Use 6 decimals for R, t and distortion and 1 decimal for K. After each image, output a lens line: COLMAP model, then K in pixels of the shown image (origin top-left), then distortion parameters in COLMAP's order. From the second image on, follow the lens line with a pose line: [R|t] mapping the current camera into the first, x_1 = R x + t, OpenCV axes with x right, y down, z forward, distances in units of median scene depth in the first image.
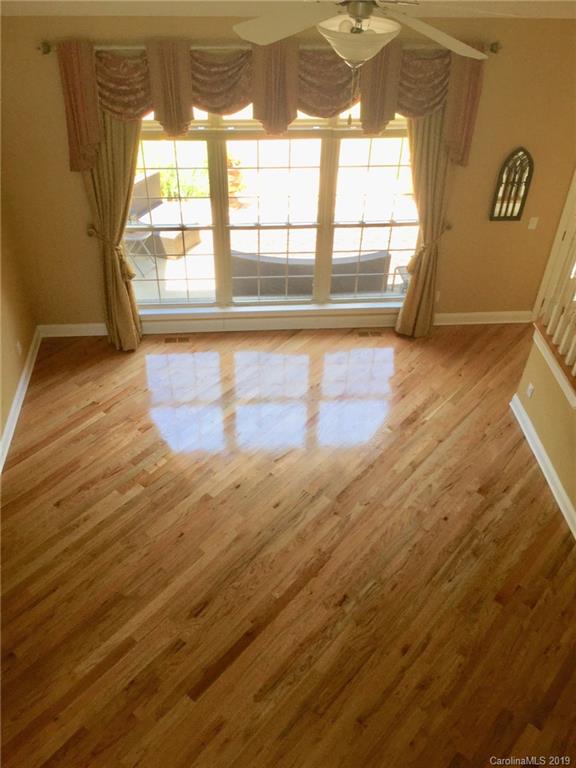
lens RADIAL K [[704.1, 0, 283.2], [0, 704.1, 386.0], [0, 0, 1]] dist [0.046022, 0.000000]
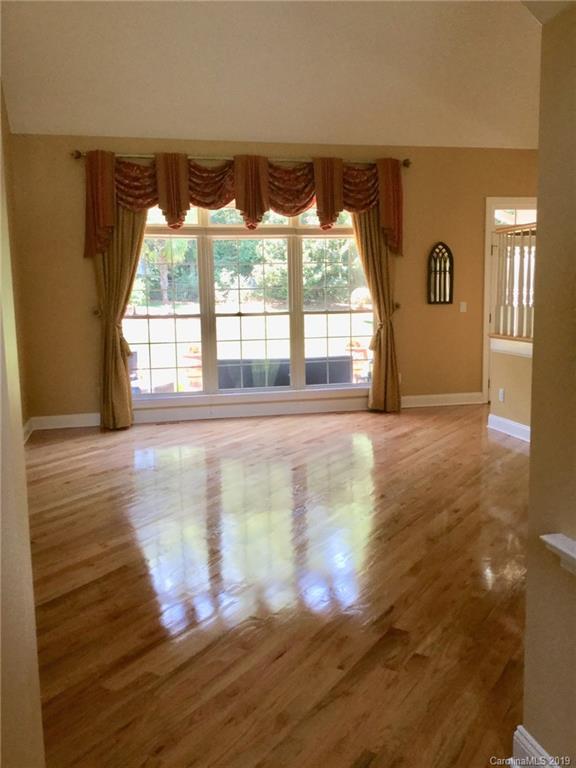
lens RADIAL K [[704.1, 0, 290.0], [0, 704.1, 389.7], [0, 0, 1]] dist [0.046022, 0.000000]
pose [[0.988102, -0.057038, 0.142831, -0.137450], [0.126479, 0.829742, -0.543628, 0.563246], [-0.087505, 0.555225, 0.827084, 0.106079]]
